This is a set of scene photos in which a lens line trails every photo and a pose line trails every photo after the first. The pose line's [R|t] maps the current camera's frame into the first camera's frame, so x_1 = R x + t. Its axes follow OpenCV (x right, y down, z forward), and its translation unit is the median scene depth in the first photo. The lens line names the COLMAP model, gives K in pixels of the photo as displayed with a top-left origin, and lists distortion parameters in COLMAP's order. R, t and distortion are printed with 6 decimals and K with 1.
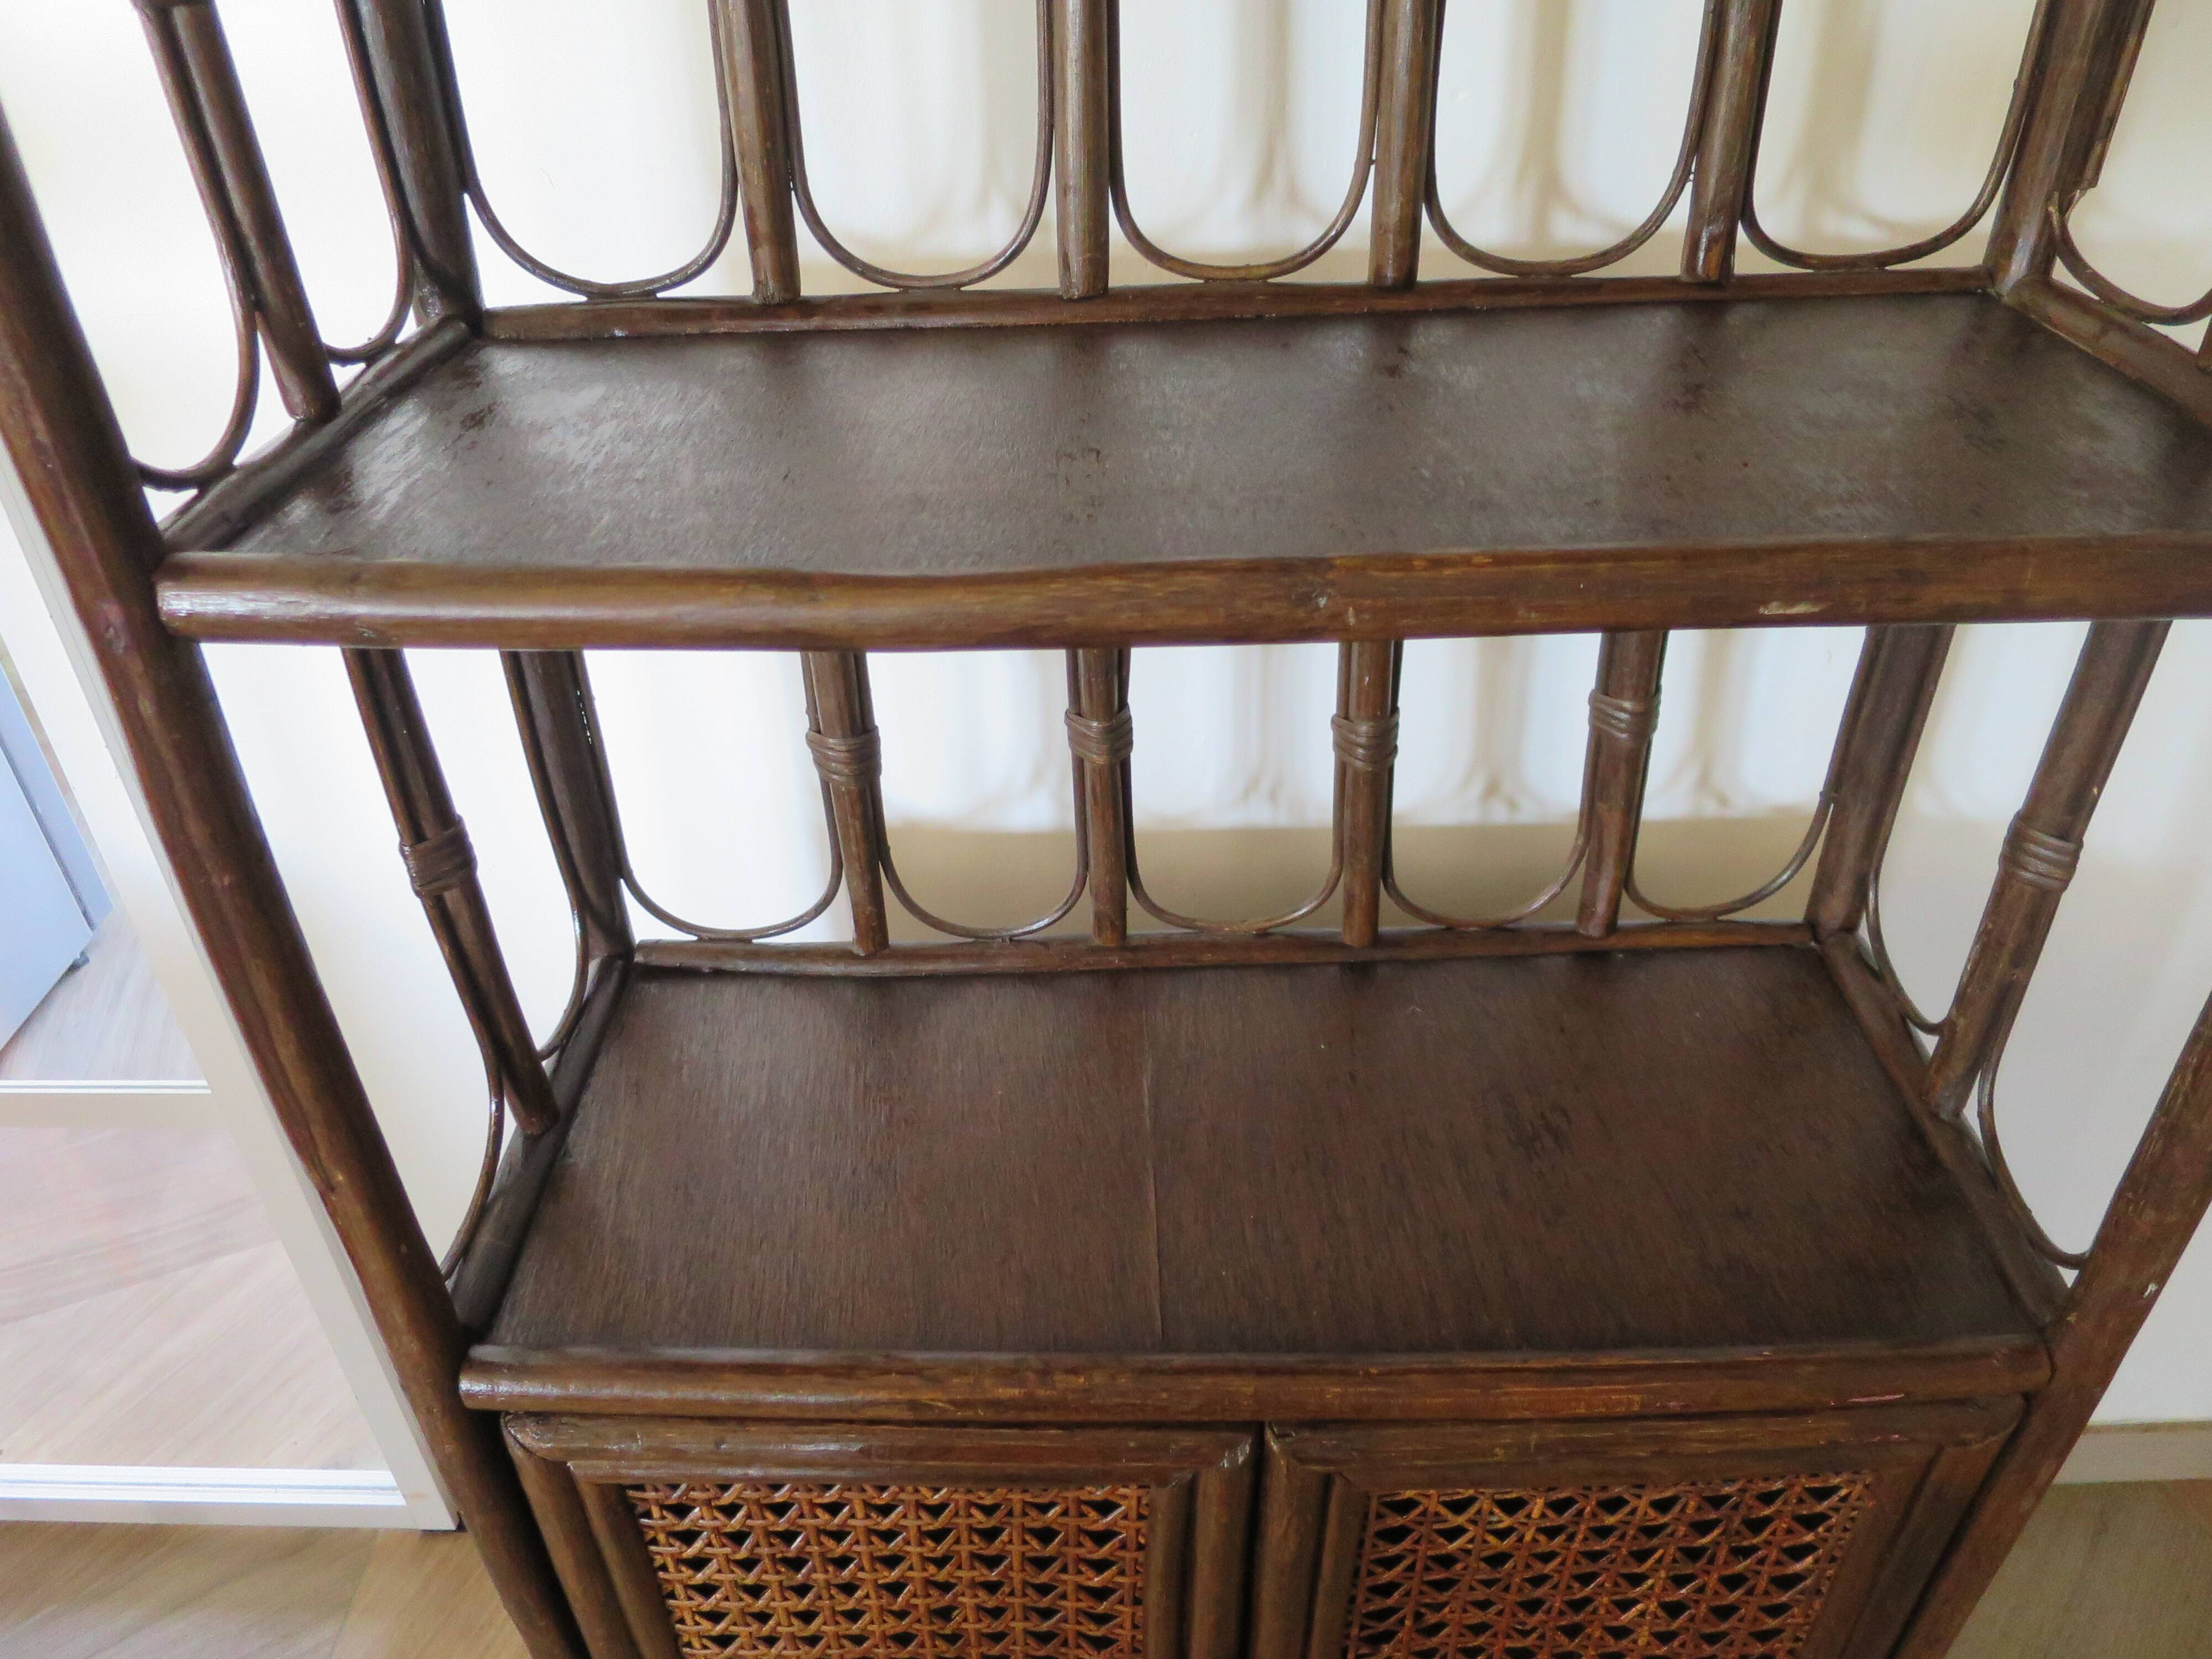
lens RADIAL K [[1593.3, 0, 1109.4], [0, 1593.3, 843.3], [0, 0, 1]] dist [-0.050742, 0.013062]
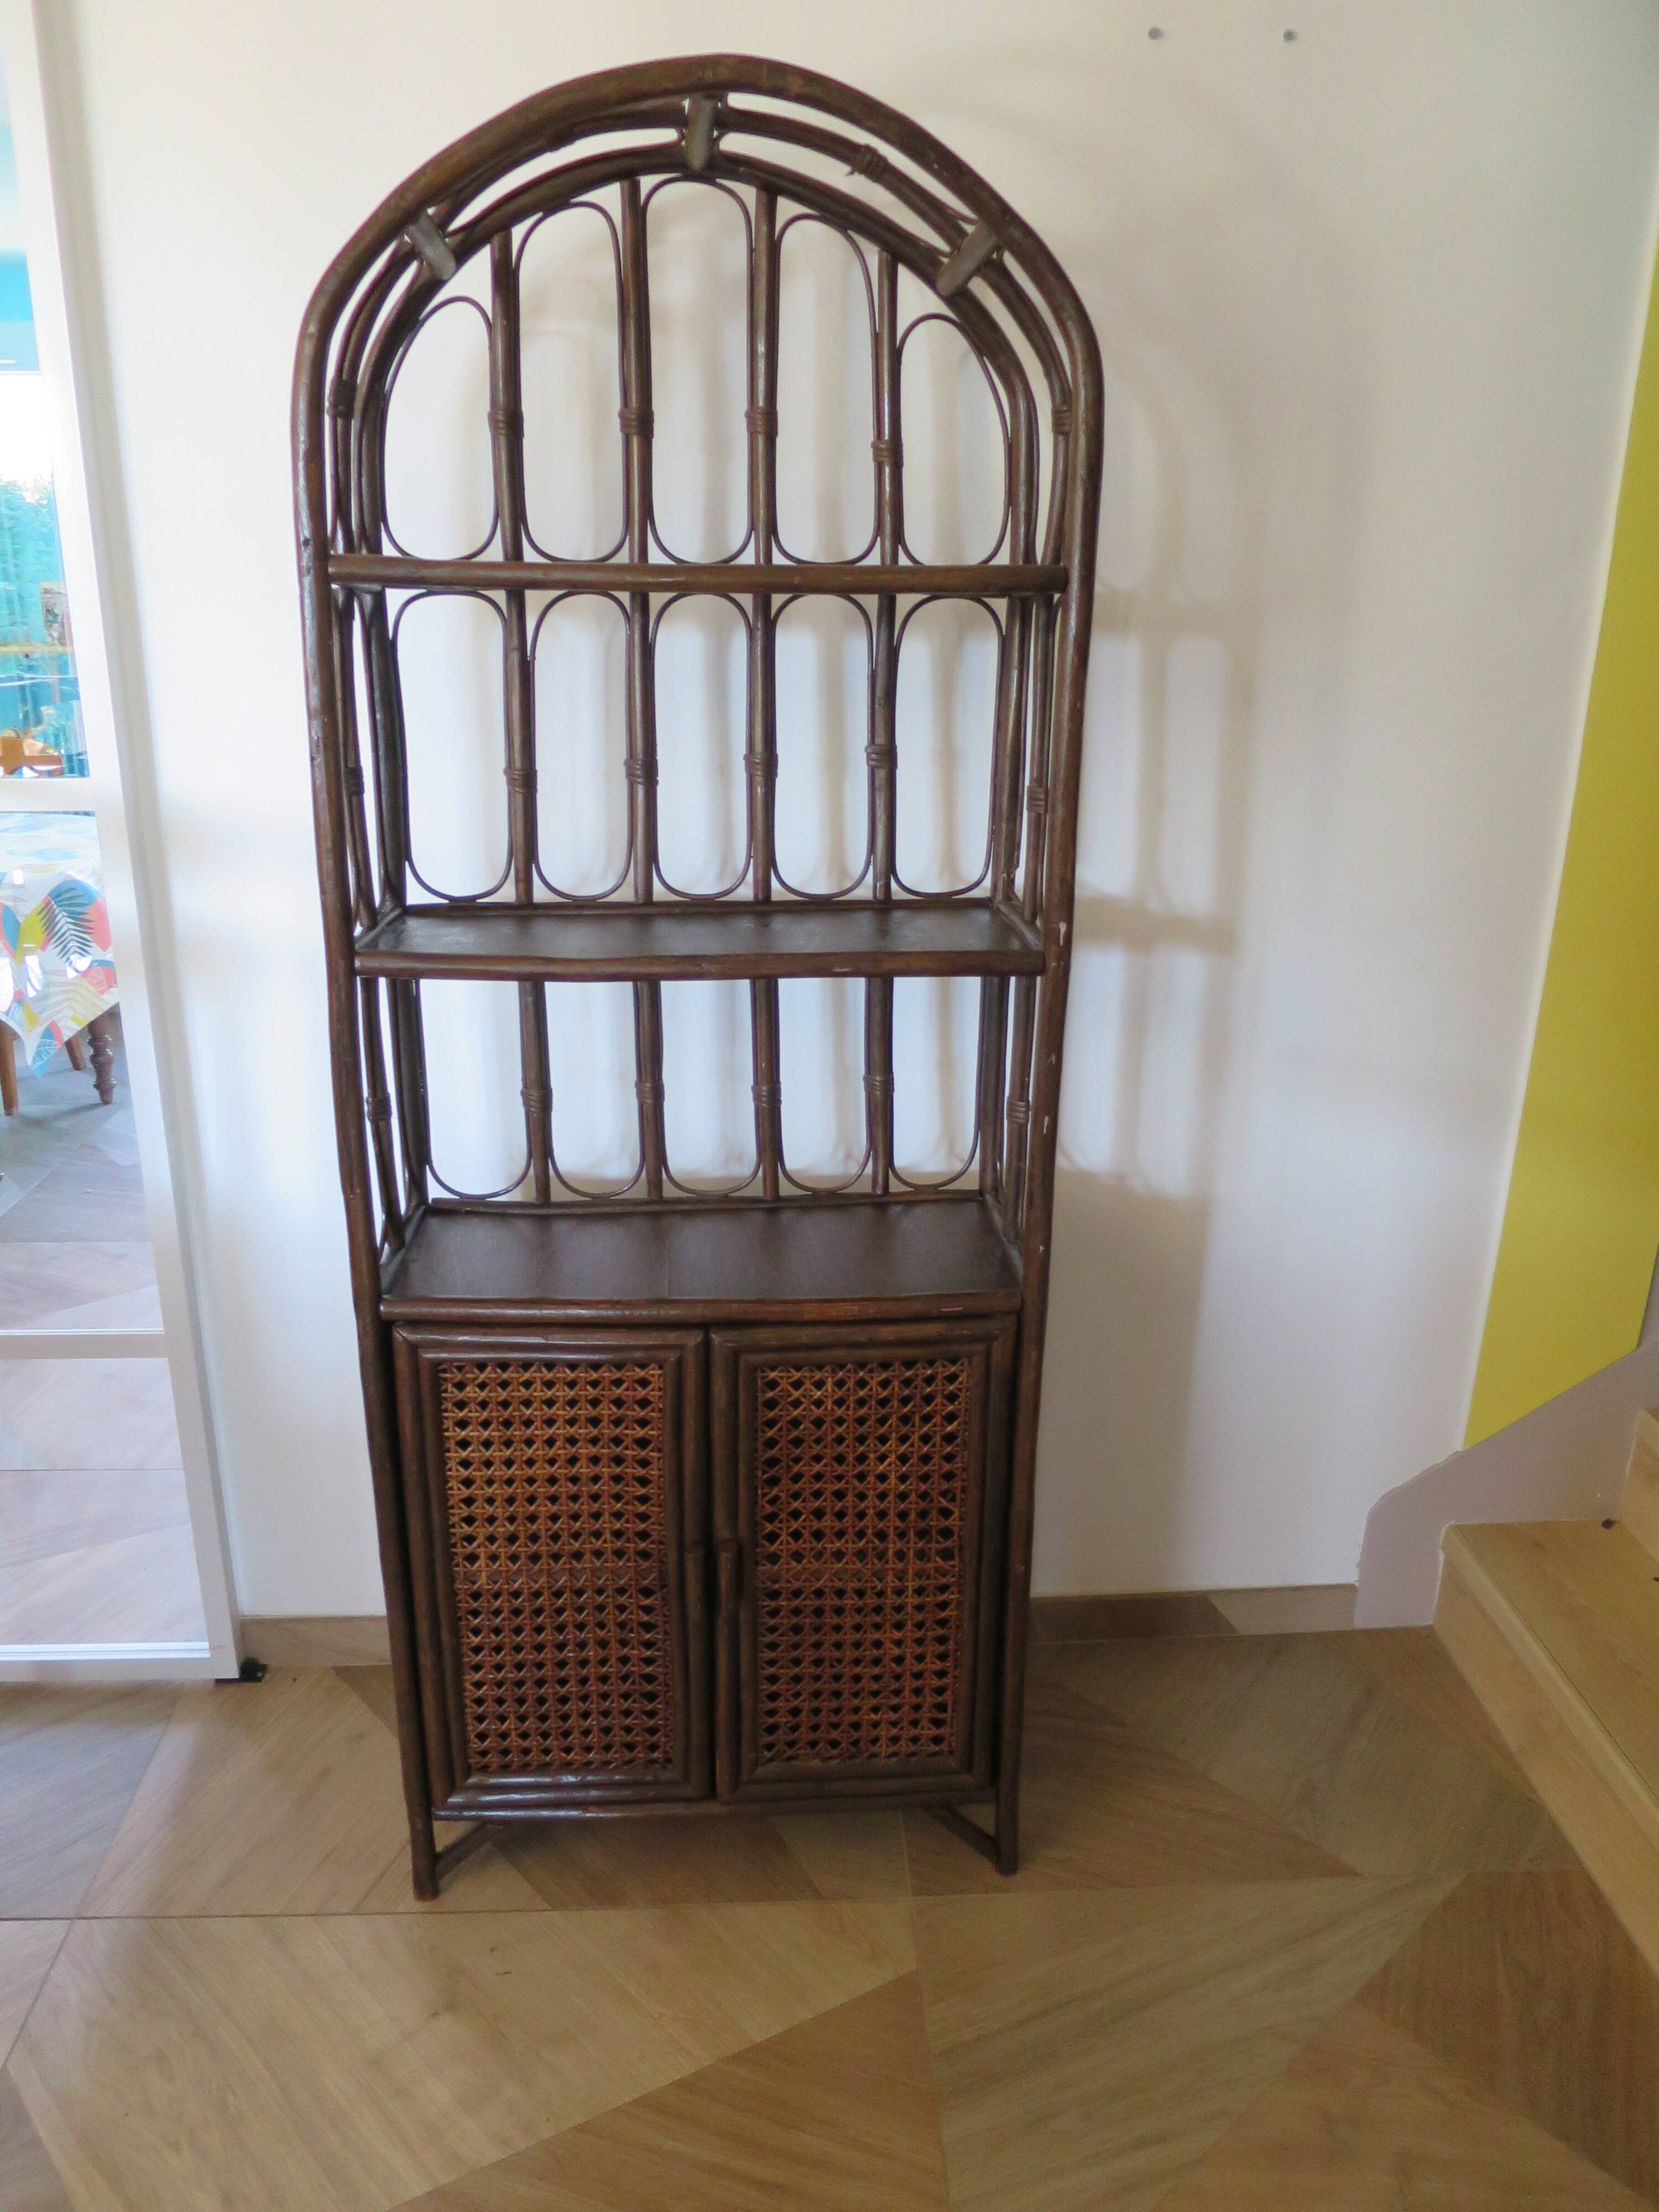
lens RADIAL K [[1593.3, 0, 837.8], [0, 1593.3, 1124.8], [0, 0, 1]] dist [-0.050742, 0.013062]
pose [[0.996732, 0.004222, 0.080668, 0.087071], [0.017928, 0.962166, -0.271873, 0.667119], [-0.078763, 0.272431, 0.958946, -1.327928]]
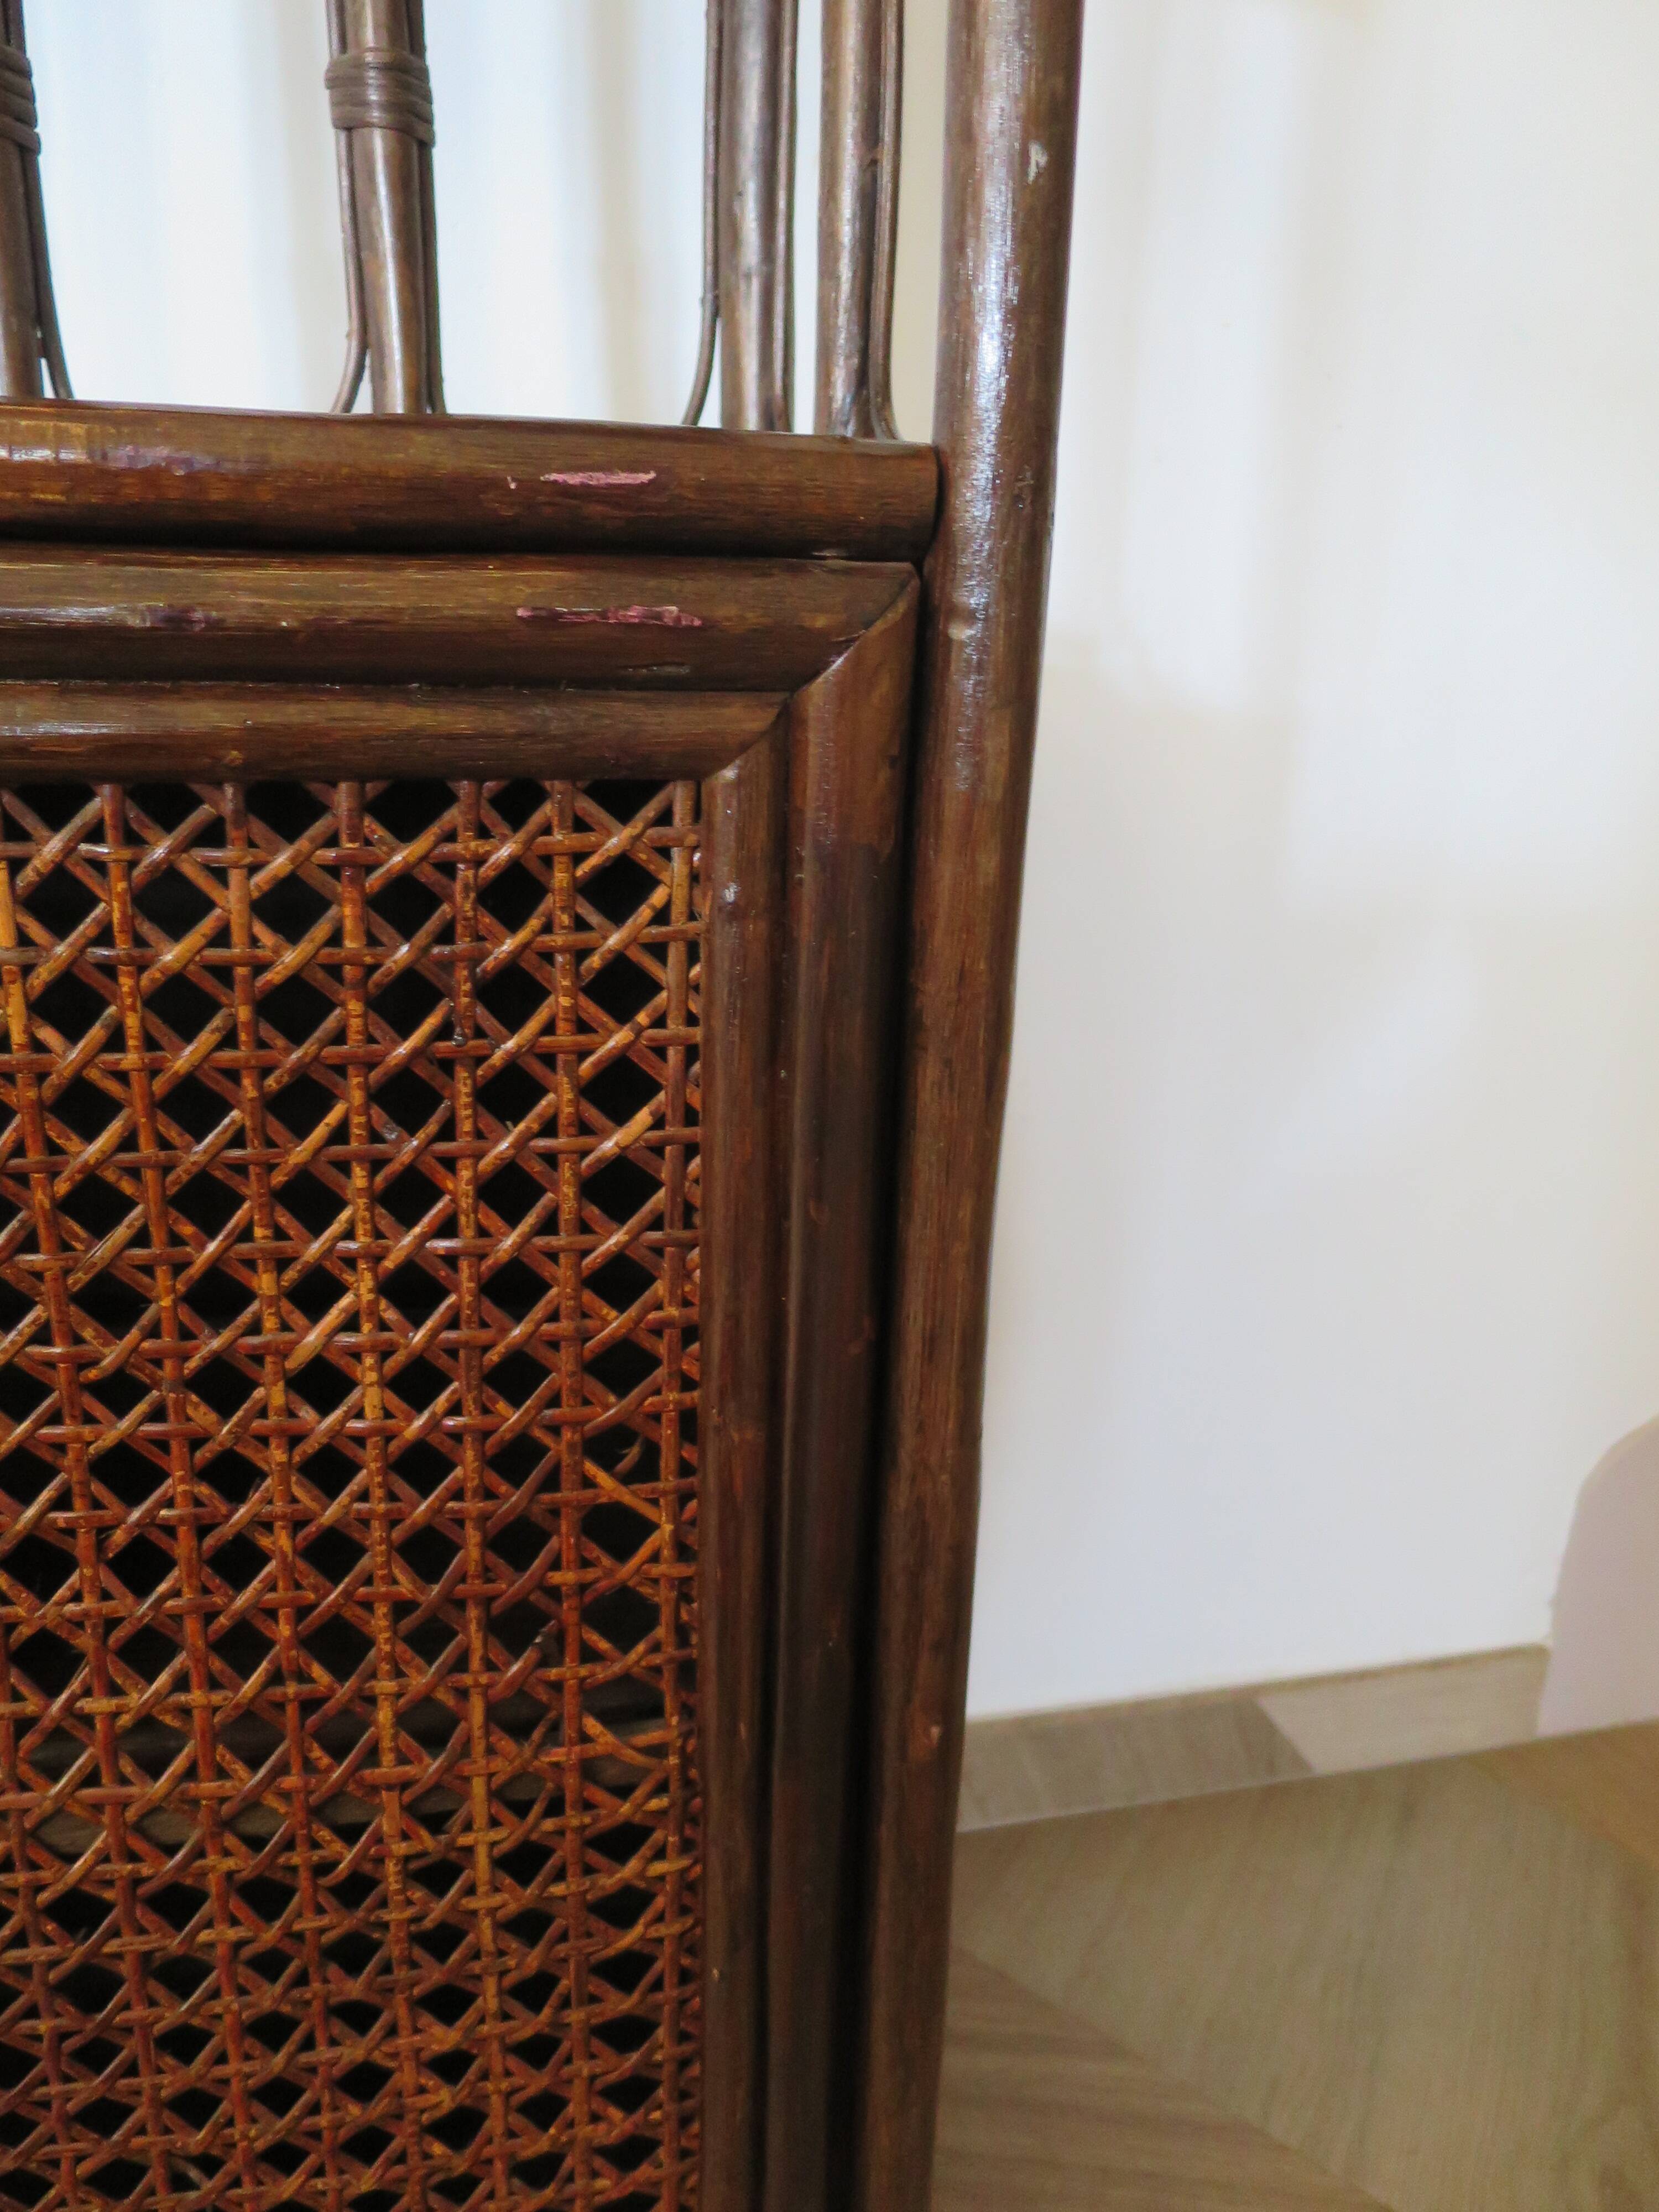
lens RADIAL K [[1593.3, 0, 841.8], [0, 1593.3, 1105.4], [0, 0, 1]] dist [-0.050742, 0.013062]
pose [[0.970202, -0.012764, 0.241963, 0.384792], [0.087711, 0.949387, -0.301615, 0.616547], [-0.225867, 0.313851, 0.922216, 0.509285]]
